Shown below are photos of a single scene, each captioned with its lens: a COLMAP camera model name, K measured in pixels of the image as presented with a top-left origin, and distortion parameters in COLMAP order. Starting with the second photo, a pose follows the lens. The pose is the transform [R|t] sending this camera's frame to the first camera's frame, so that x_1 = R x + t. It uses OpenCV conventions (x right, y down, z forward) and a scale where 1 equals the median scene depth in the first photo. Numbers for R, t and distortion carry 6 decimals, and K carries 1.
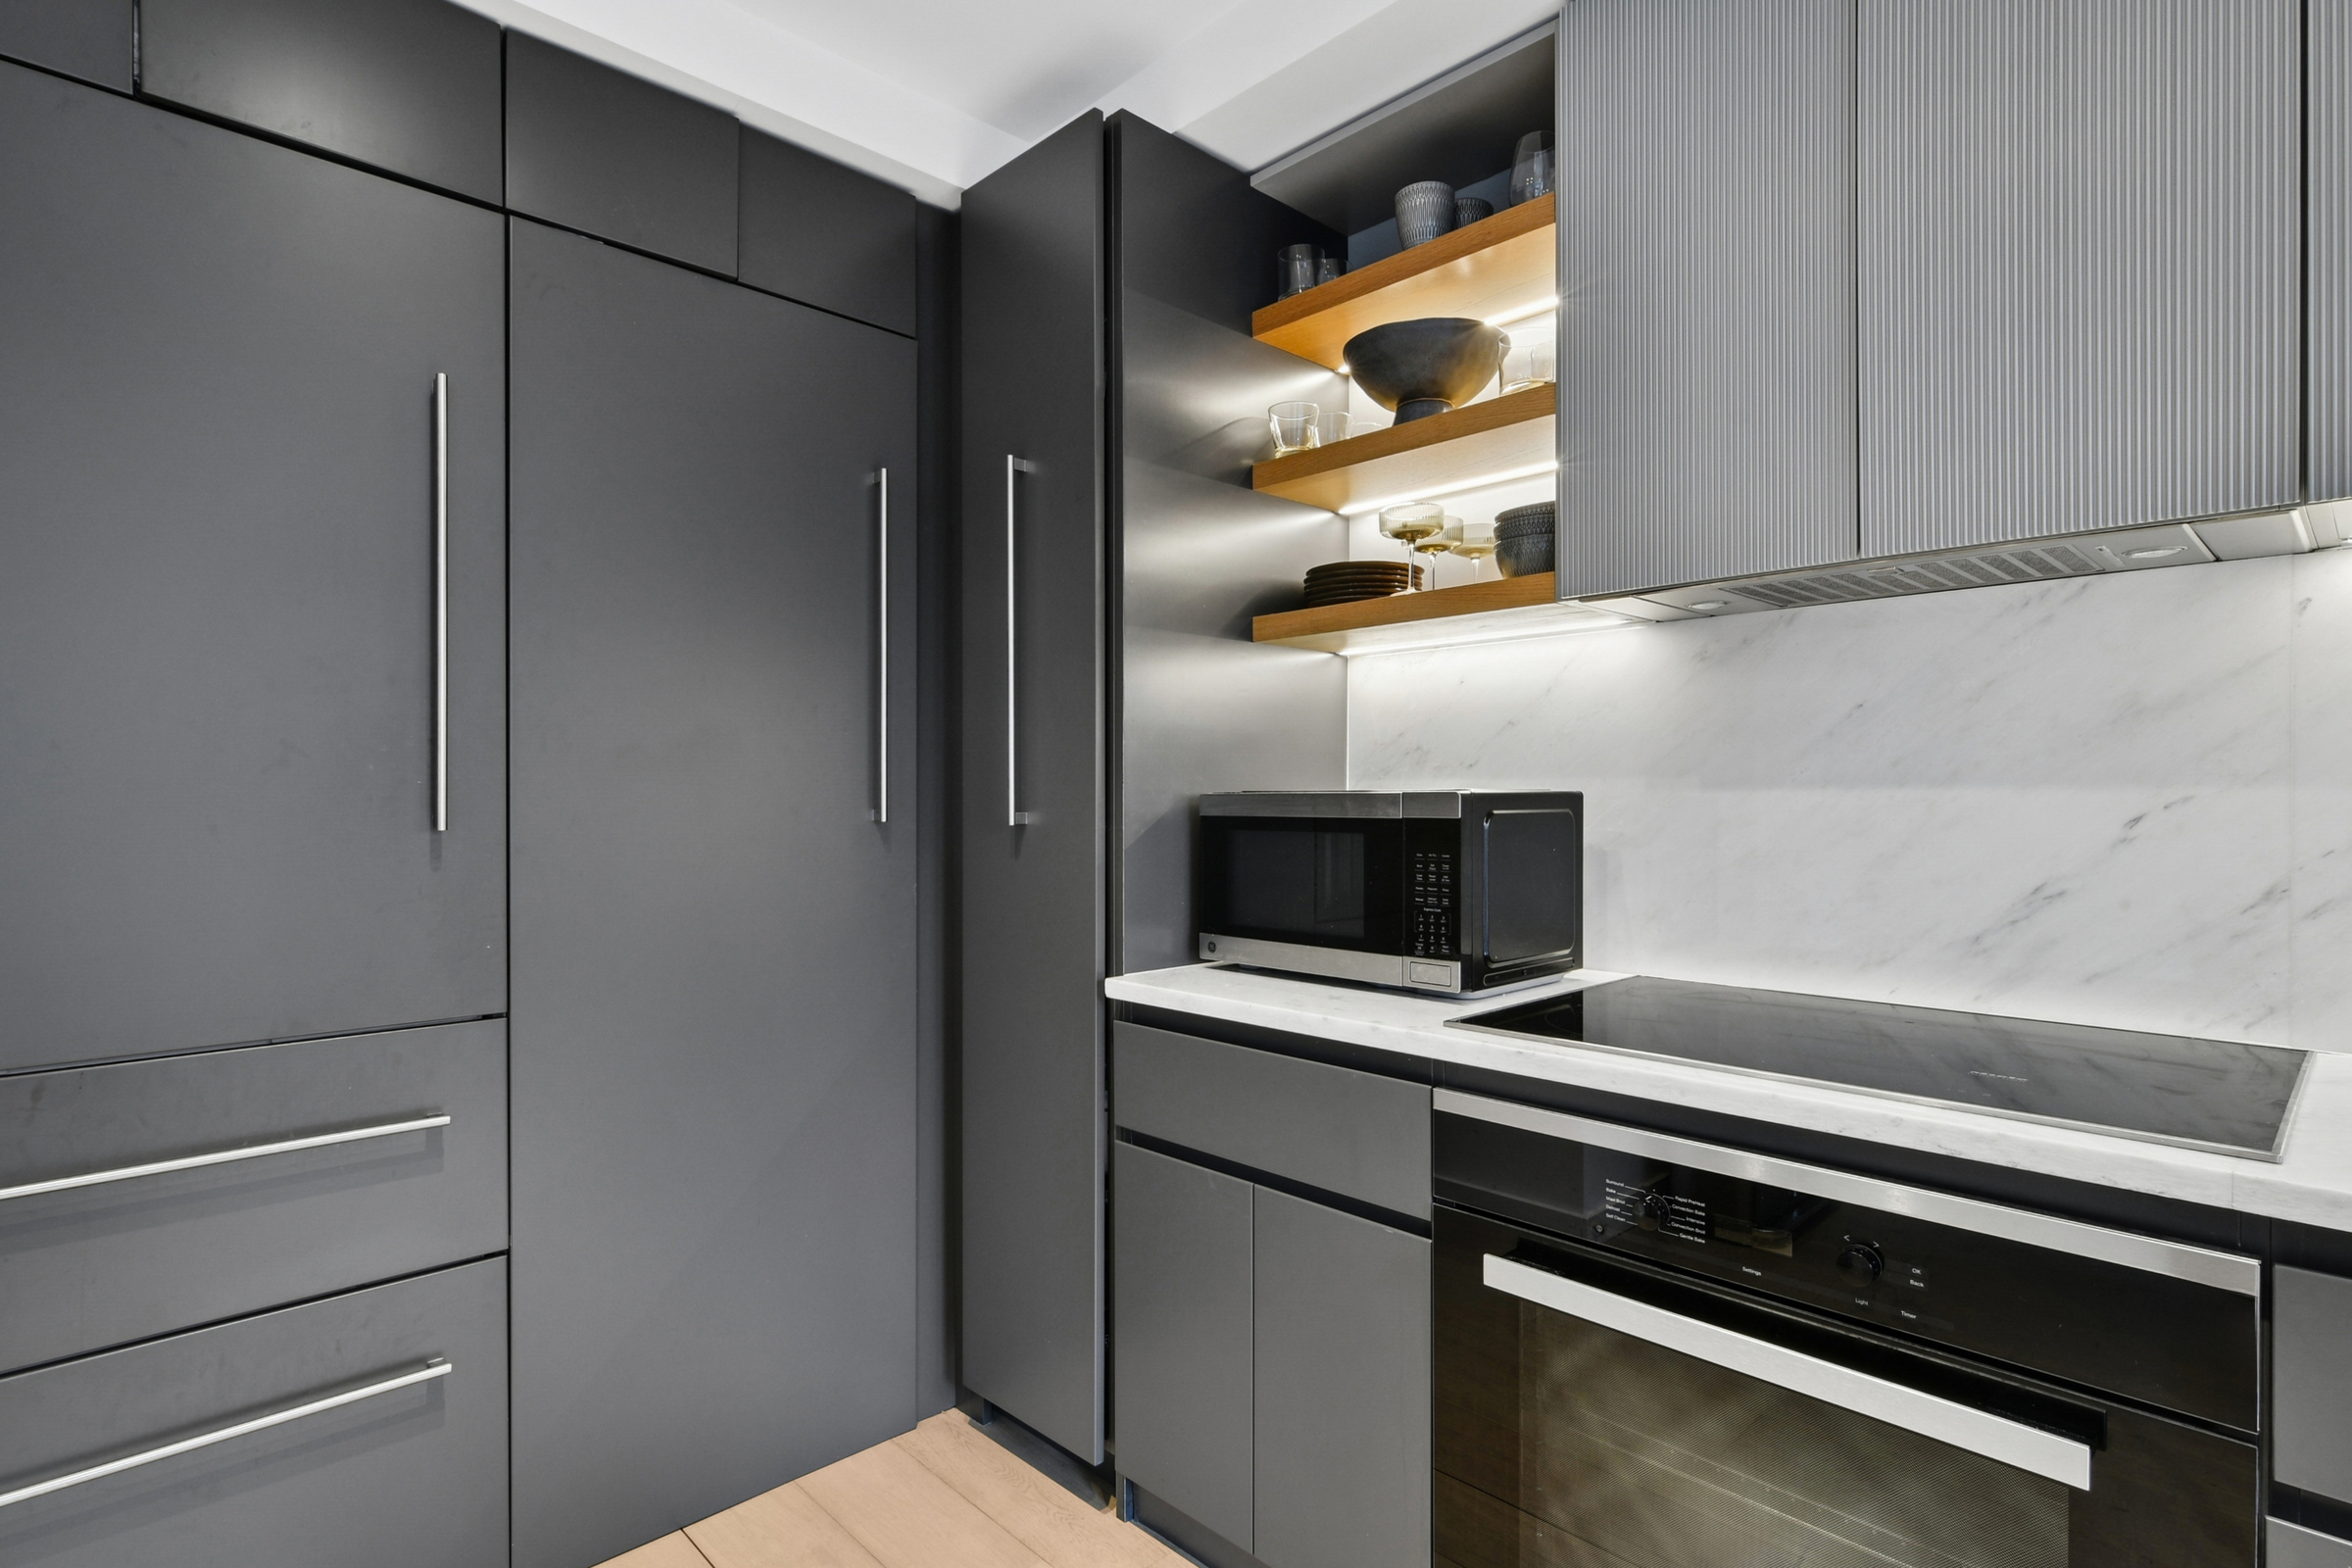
lens RADIAL K [[1159.6, 0, 1184.5], [0, 1159.6, 808.0], [0, 0, 1]] dist [-0.003186, -0.000327]
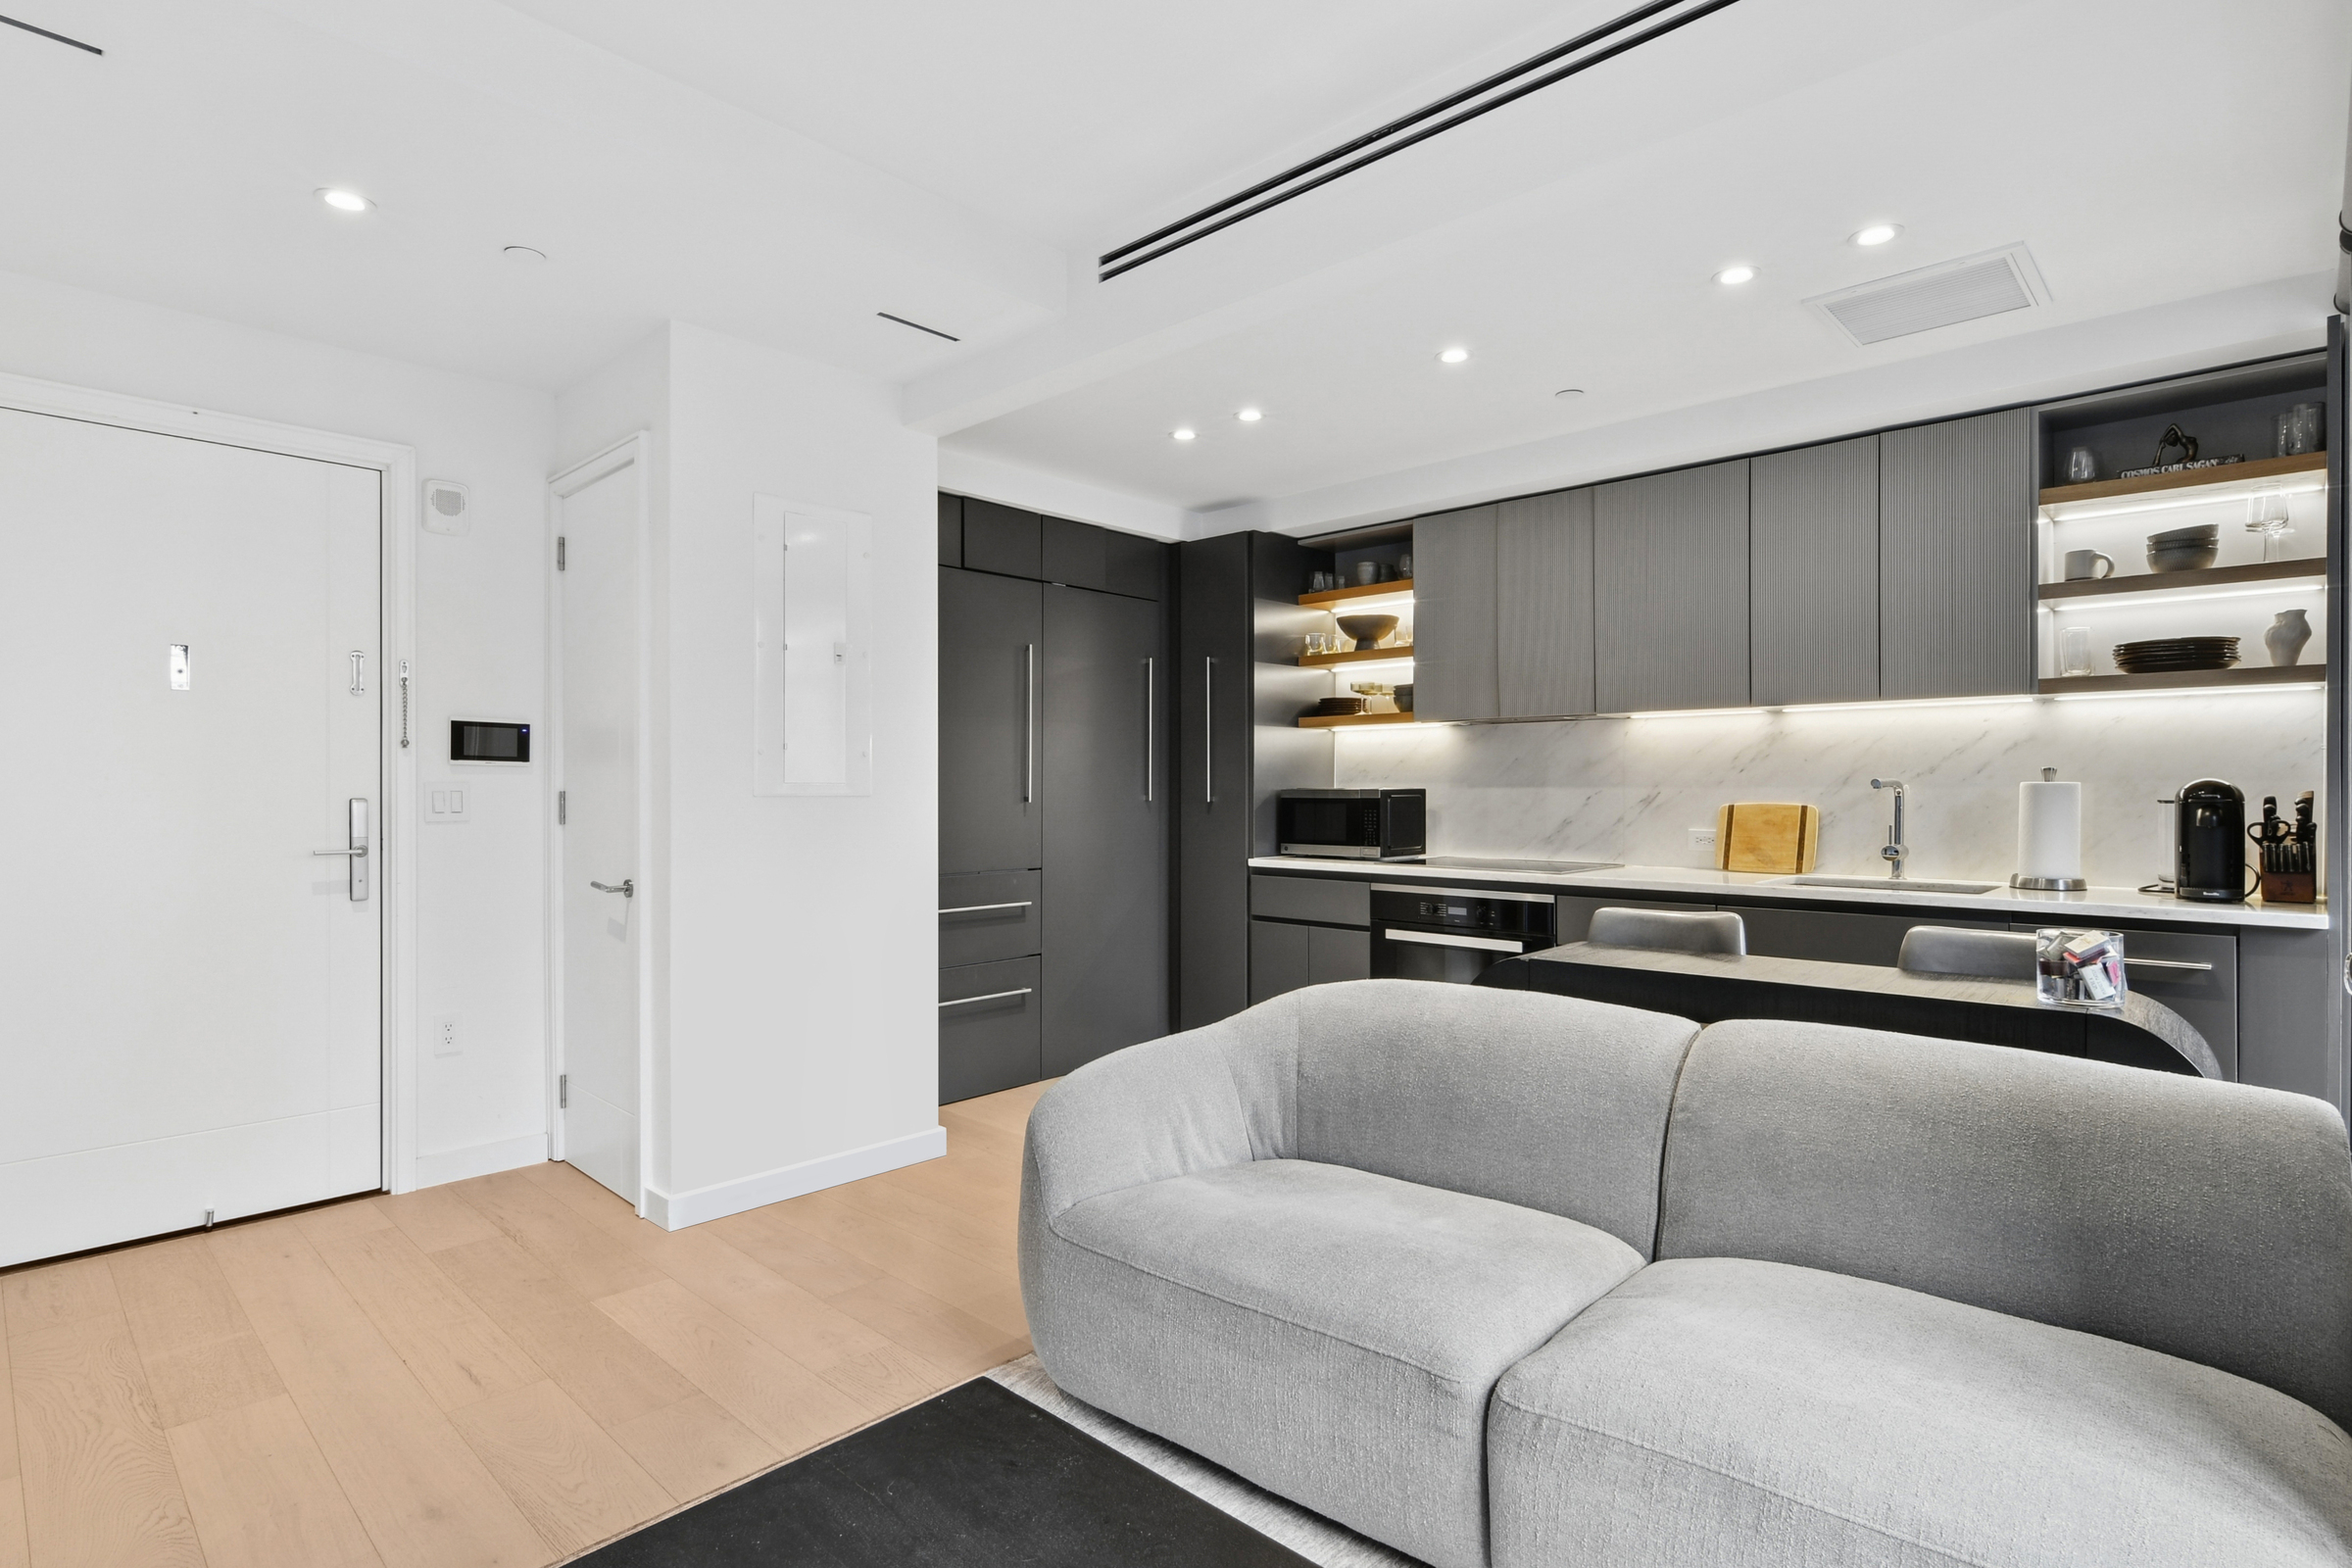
lens RADIAL K [[1159.6, 0, 1178.1], [0, 1159.6, 785.8], [0, 0, 1]] dist [-0.003186, -0.000327]
pose [[0.998960, 0.000660, 0.045582, -0.364236], [-0.000077, 0.999918, -0.012806, 0.014166], [-0.045587, 0.012790, 0.998879, -1.717605]]
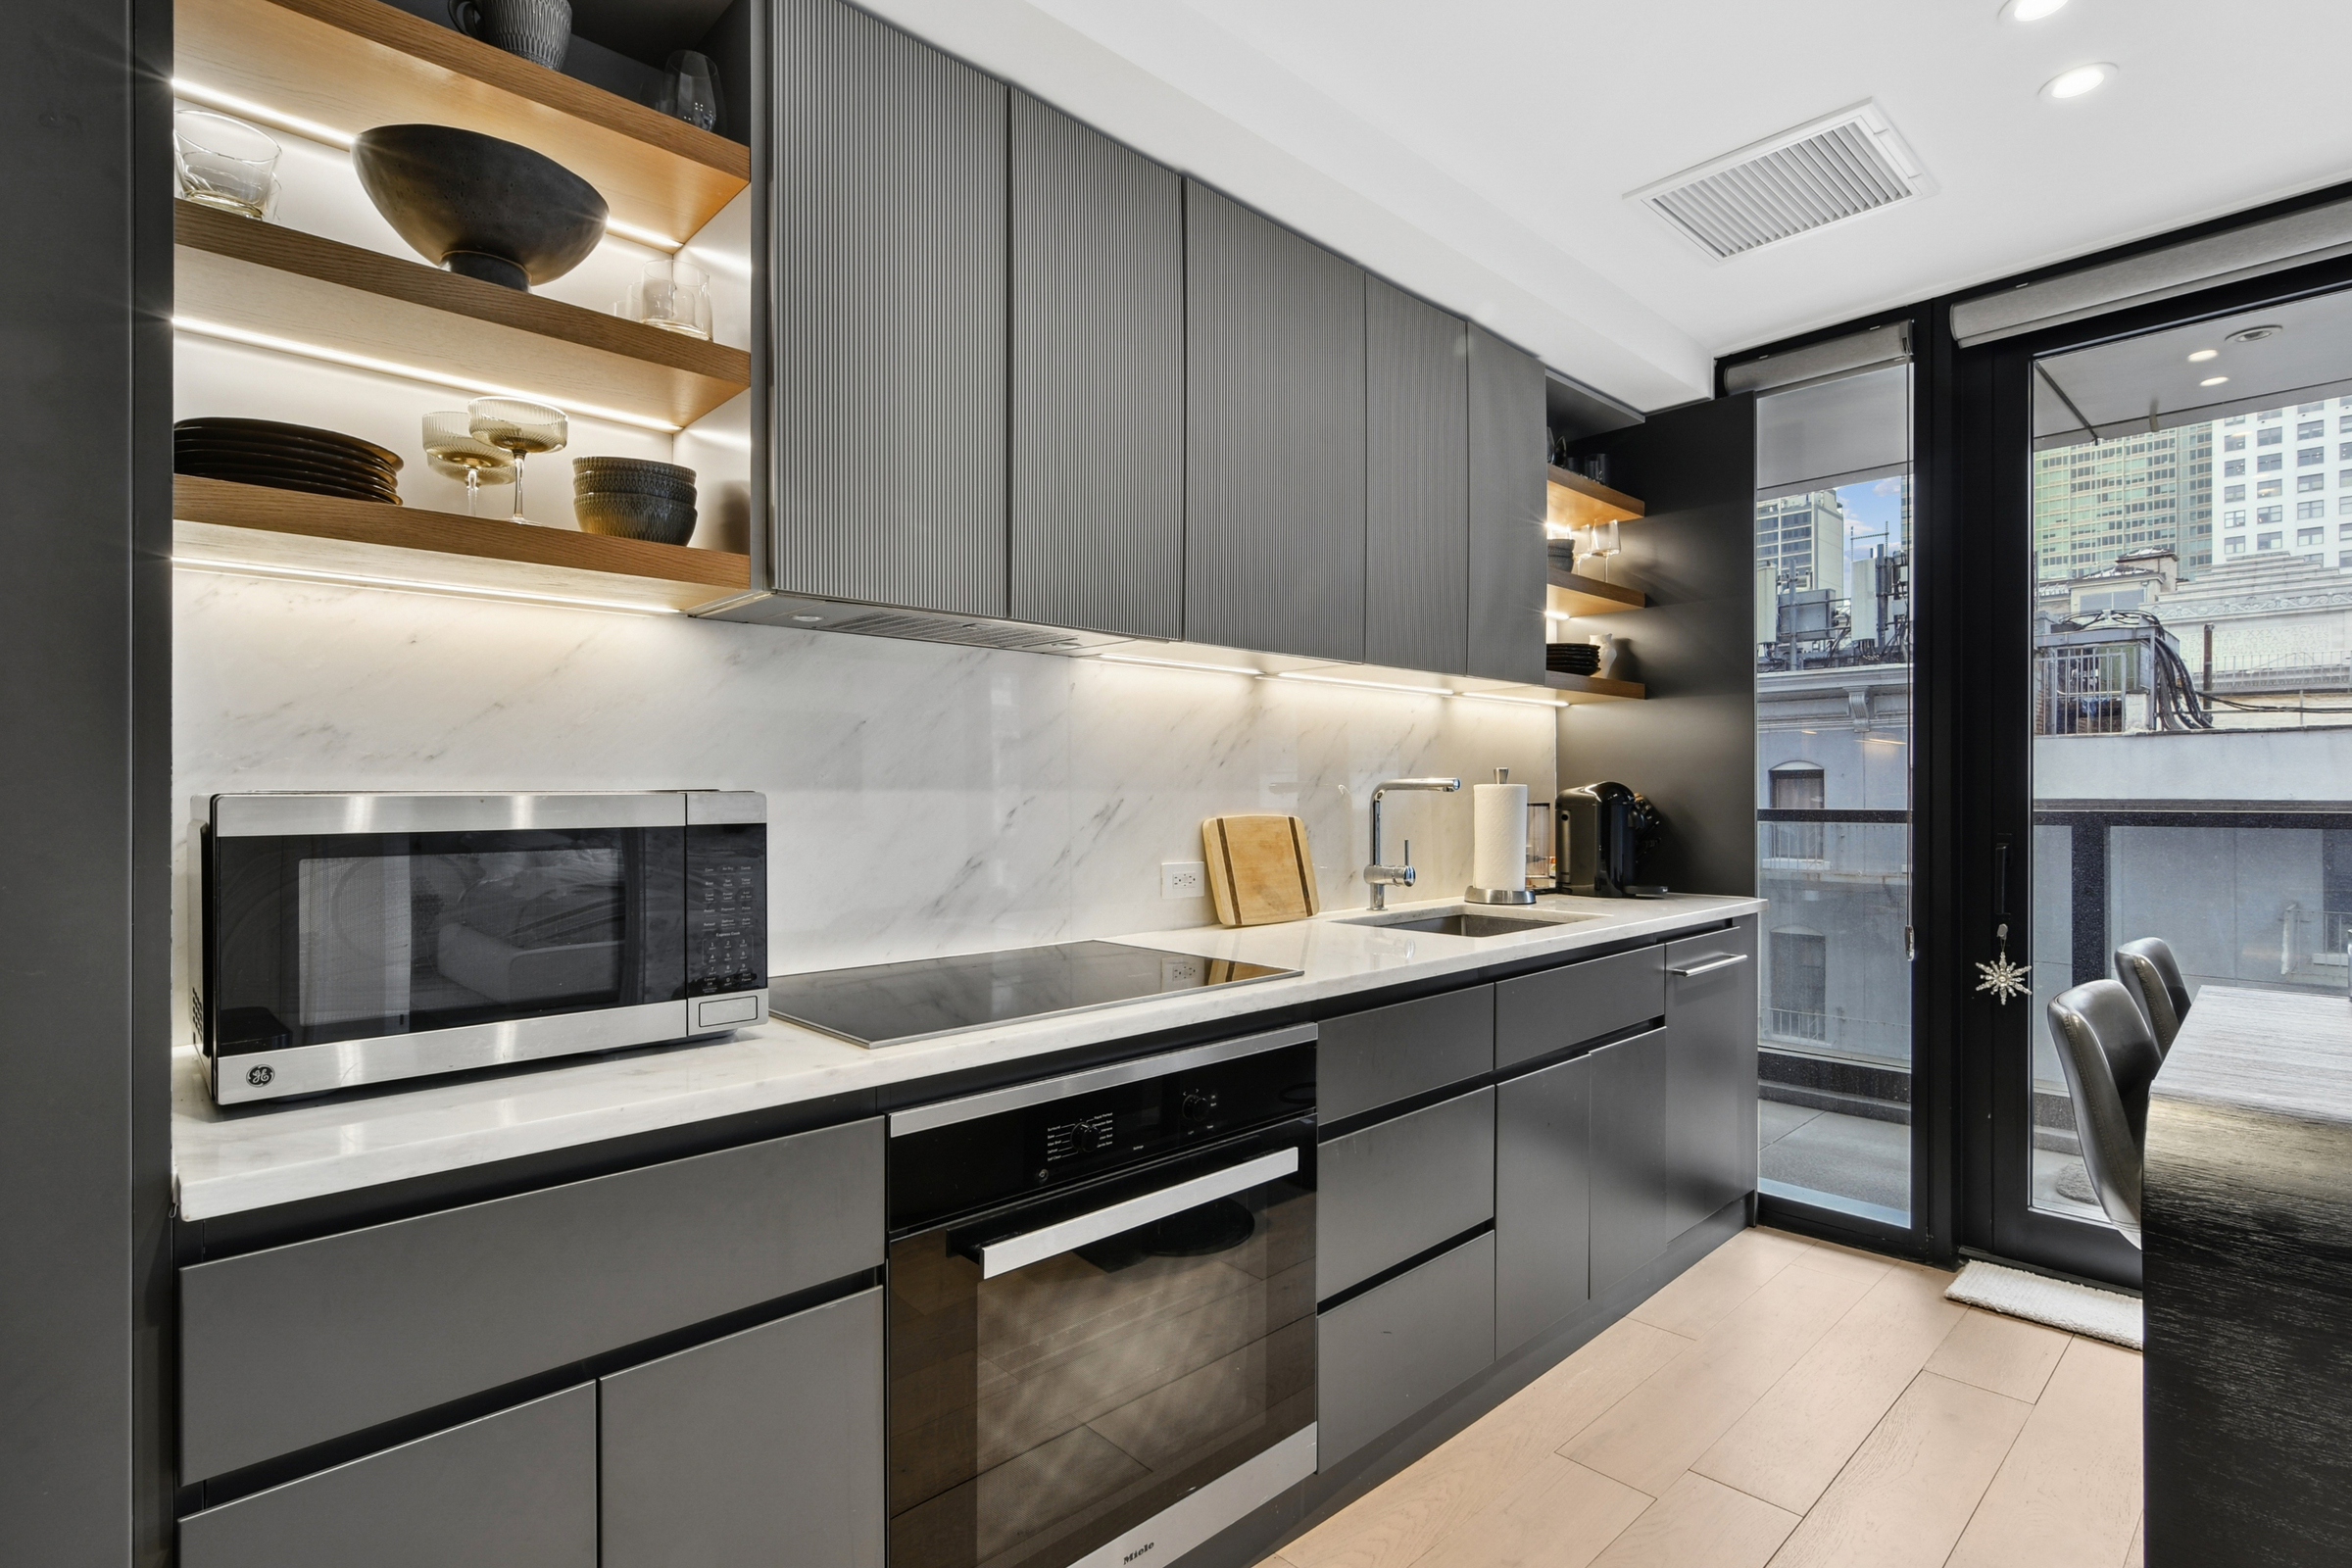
lens RADIAL K [[1140.5, 0, 1179.8], [0, 1140.5, 792.8], [0, 0, 1]] dist [-0.005222, 0.003779]
pose [[0.010111, 0.001428, 0.999948, -0.553740], [0.012727, 0.999918, -0.001557, -0.007812], [-0.999868, 0.012742, 0.010092, 0.611183]]
